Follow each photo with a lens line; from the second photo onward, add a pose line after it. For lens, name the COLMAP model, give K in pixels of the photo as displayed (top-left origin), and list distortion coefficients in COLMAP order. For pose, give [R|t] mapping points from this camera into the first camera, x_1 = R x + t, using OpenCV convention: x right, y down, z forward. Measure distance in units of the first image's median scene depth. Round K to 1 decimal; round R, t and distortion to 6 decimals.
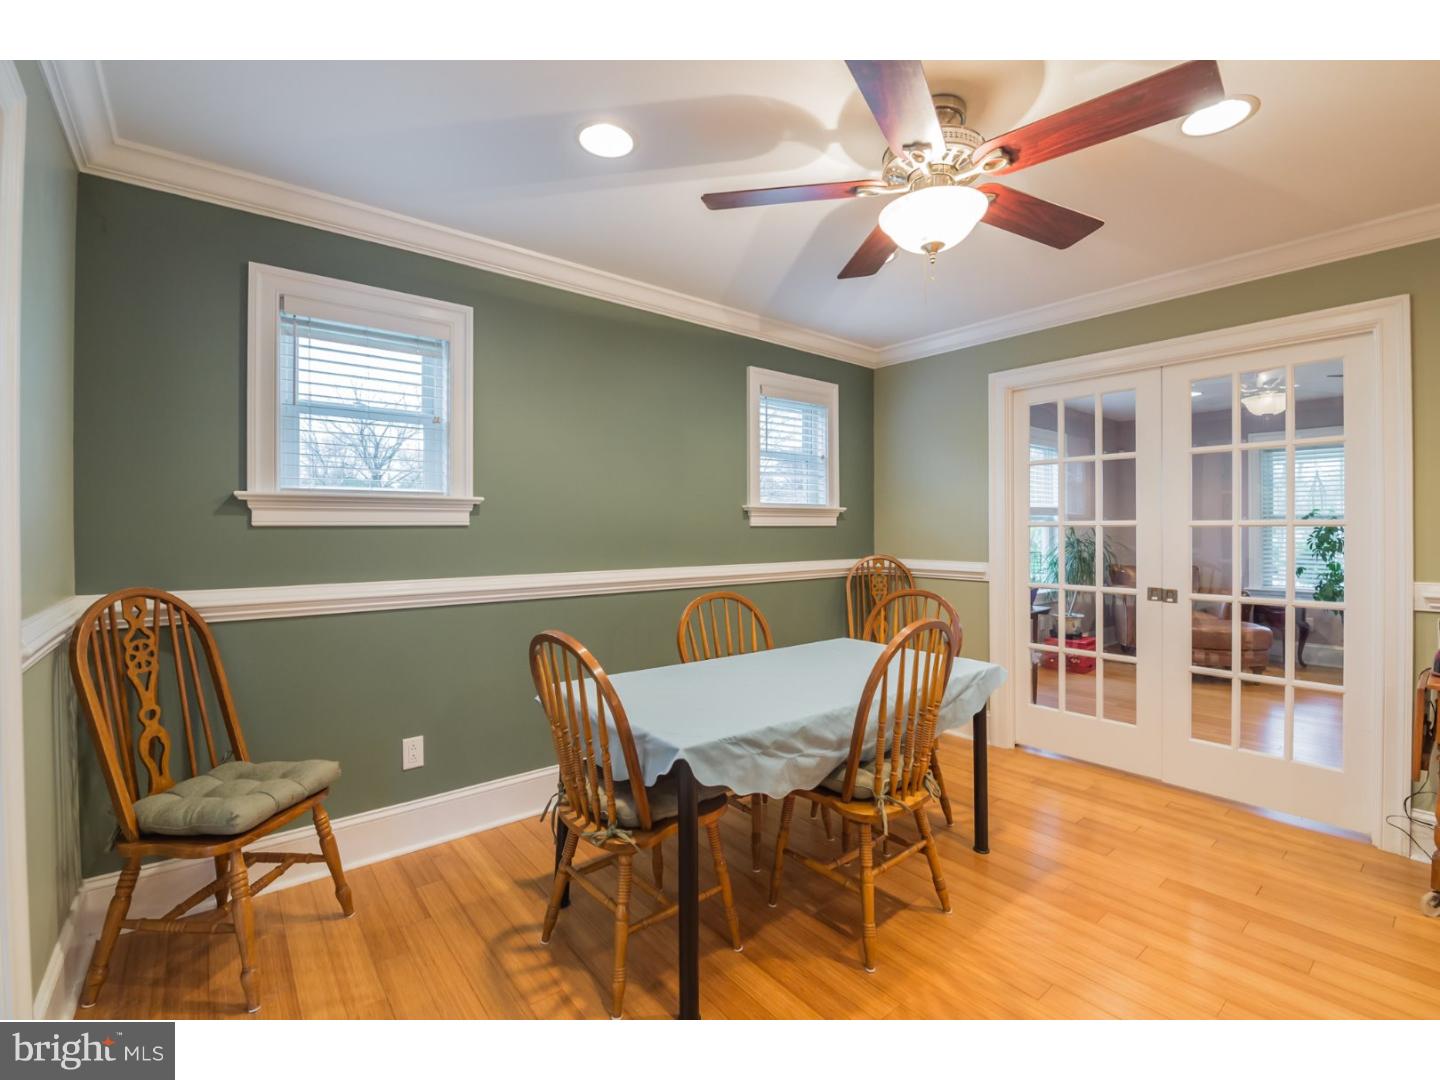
lens RADIAL K [[643.9, 0, 710.1], [0, 643.9, 528.9], [0, 0, 1]] dist [-0.010914, -0.001227]
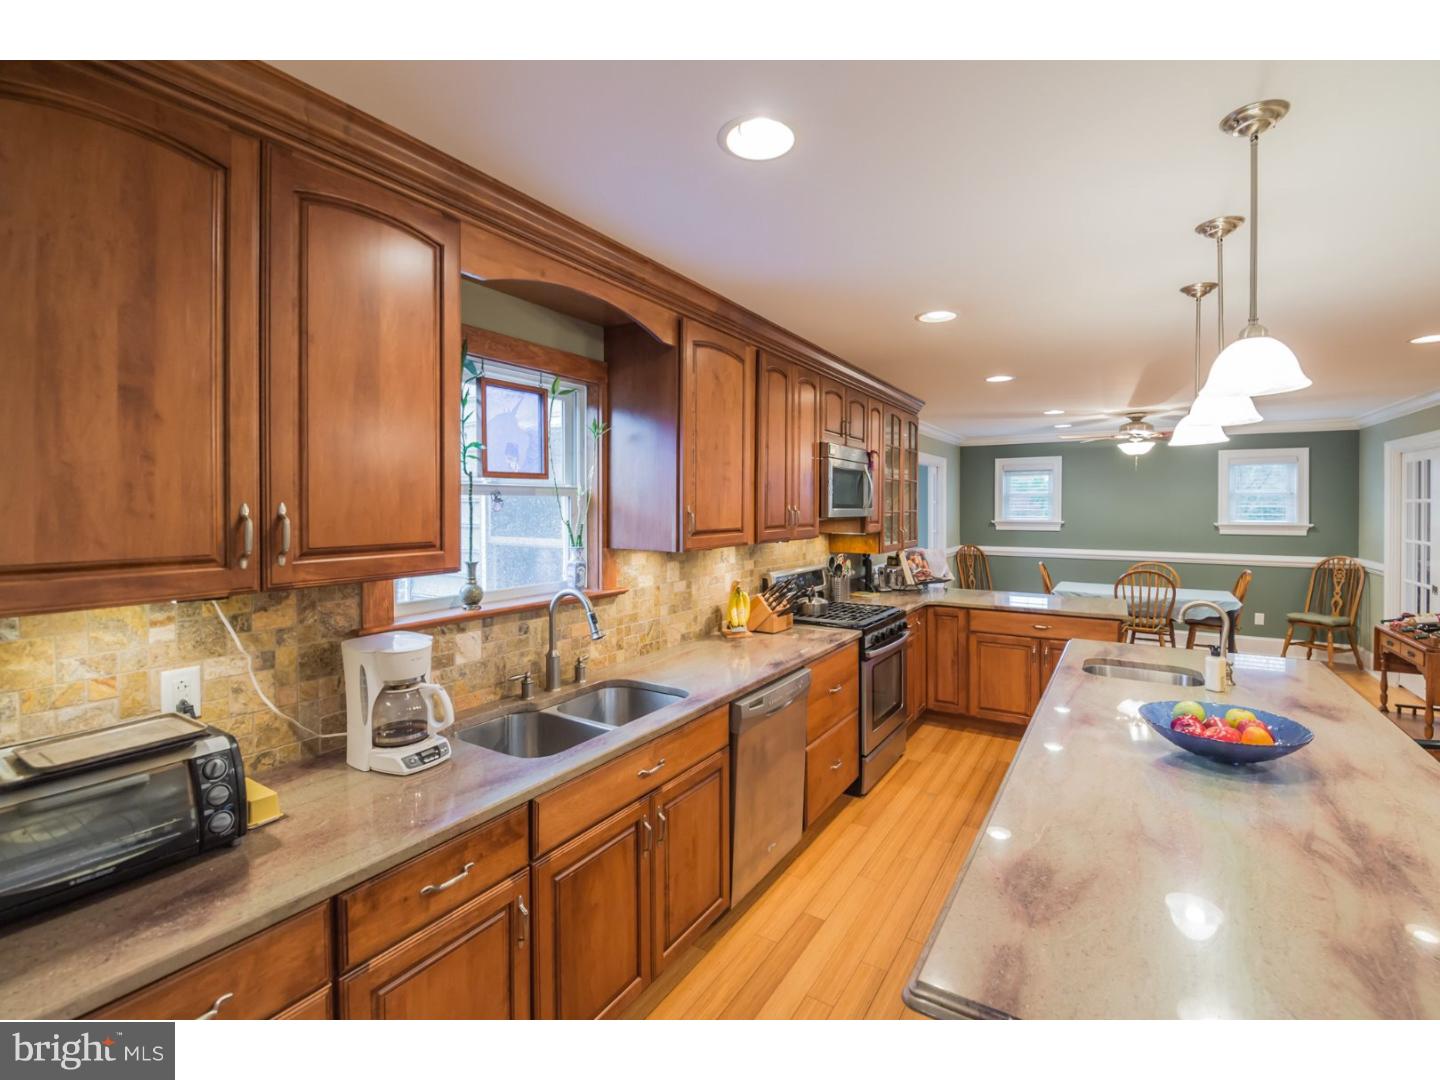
lens RADIAL K [[646.2, 0, 741.4], [0, 646.2, 512.0], [0, 0, 1]] dist [-0.023215, -0.000340]
pose [[0.358387, 0.013768, -0.933472, 1.512474], [-0.003513, 0.999904, 0.013399, -0.103798], [0.933567, -0.001523, 0.358401, -1.156114]]
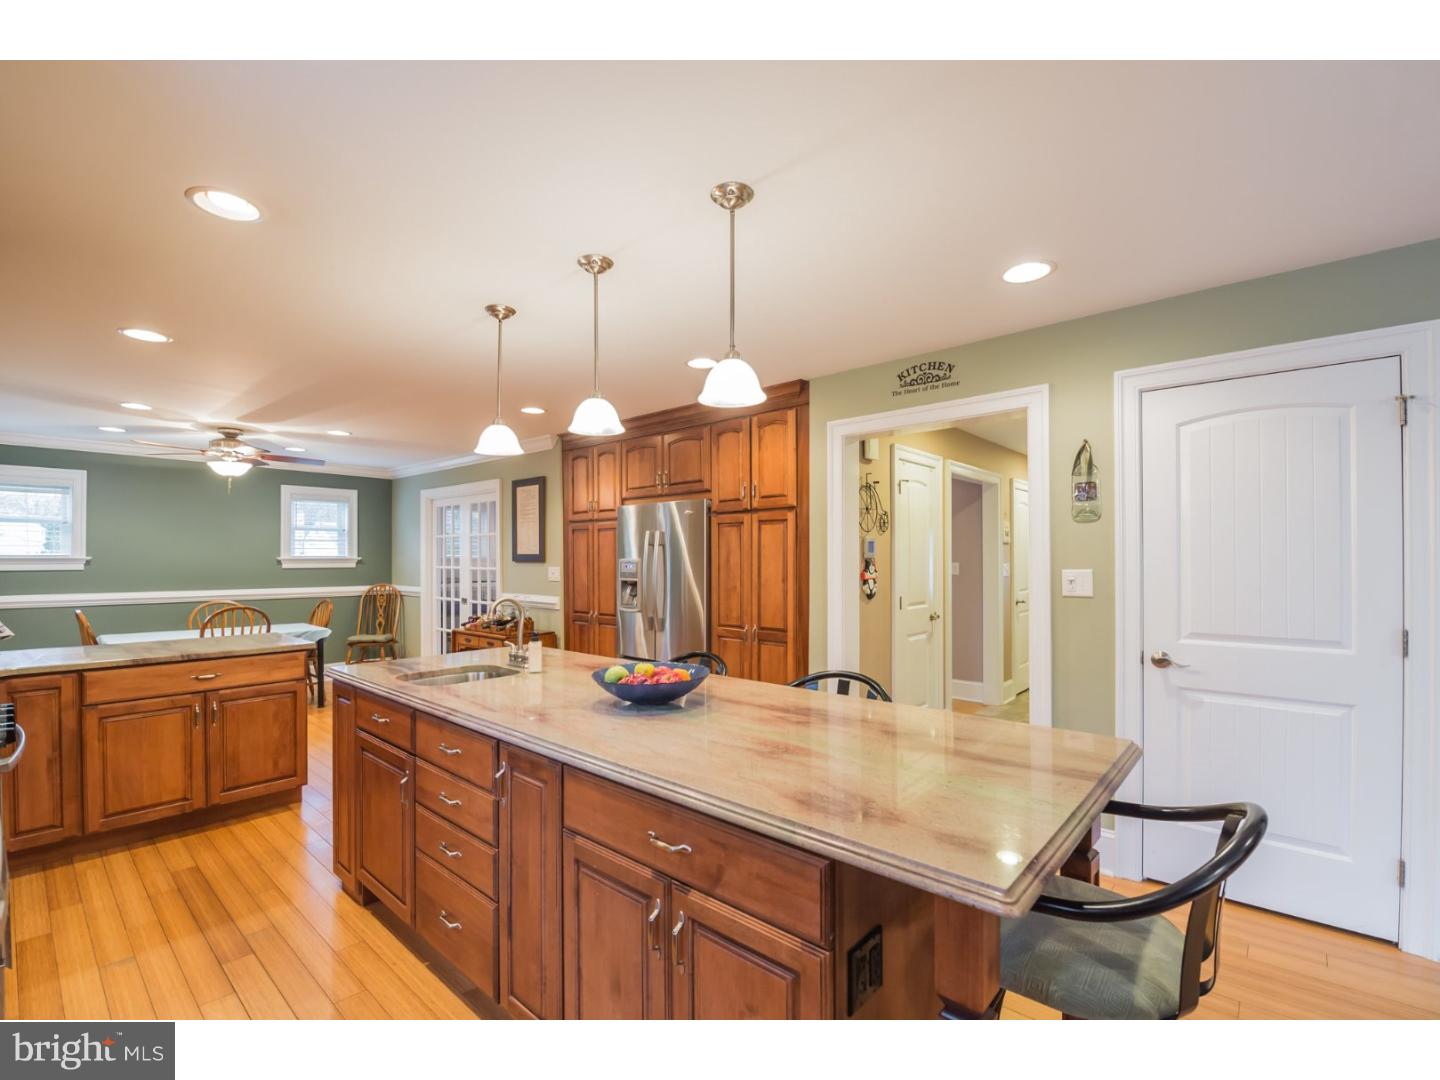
lens RADIAL K [[633.2, 0, 721.1], [0, 633.2, 550.1], [0, 0, 1]] dist [-0.024685, -0.000396]
pose [[0.980320, 0.003619, 0.197383, 1.110213], [-0.000895, 0.999903, -0.013888, -0.038876], [-0.197414, 0.013438, 0.980228, -1.230283]]
